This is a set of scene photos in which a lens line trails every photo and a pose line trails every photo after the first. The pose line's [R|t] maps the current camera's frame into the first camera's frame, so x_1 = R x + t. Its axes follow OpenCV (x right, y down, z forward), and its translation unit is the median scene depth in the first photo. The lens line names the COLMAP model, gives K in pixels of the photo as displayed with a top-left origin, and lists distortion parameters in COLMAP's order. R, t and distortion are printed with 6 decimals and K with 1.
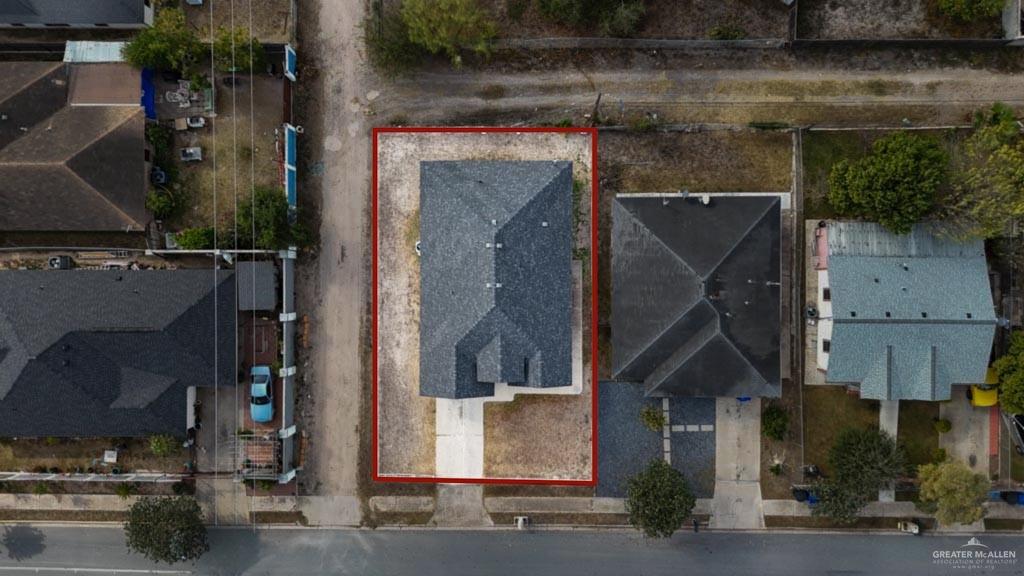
lens RADIAL K [[749.9, 0, 512.0], [0, 749.9, 288.0], [0, 0, 1]] dist [0.076690, -0.084740]
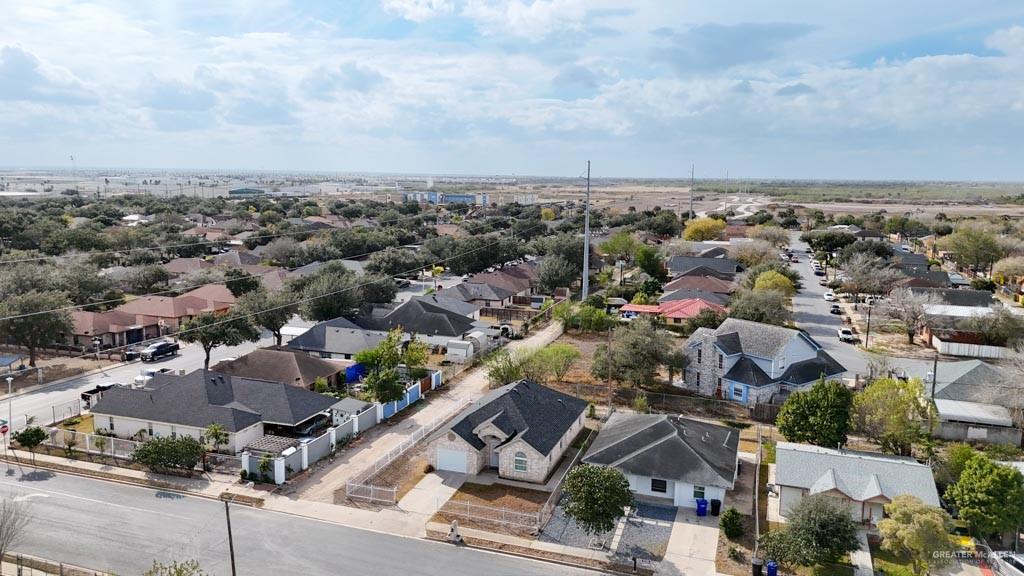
lens RADIAL K [[749.9, 0, 512.0], [0, 749.9, 288.0], [0, 0, 1]] dist [0.076690, -0.084740]
pose [[0.945414, 0.079786, -0.315954, 0.356775], [-0.324193, 0.131987, -0.936738, 1.136379], [-0.033037, 0.988035, 0.150648, 0.545426]]
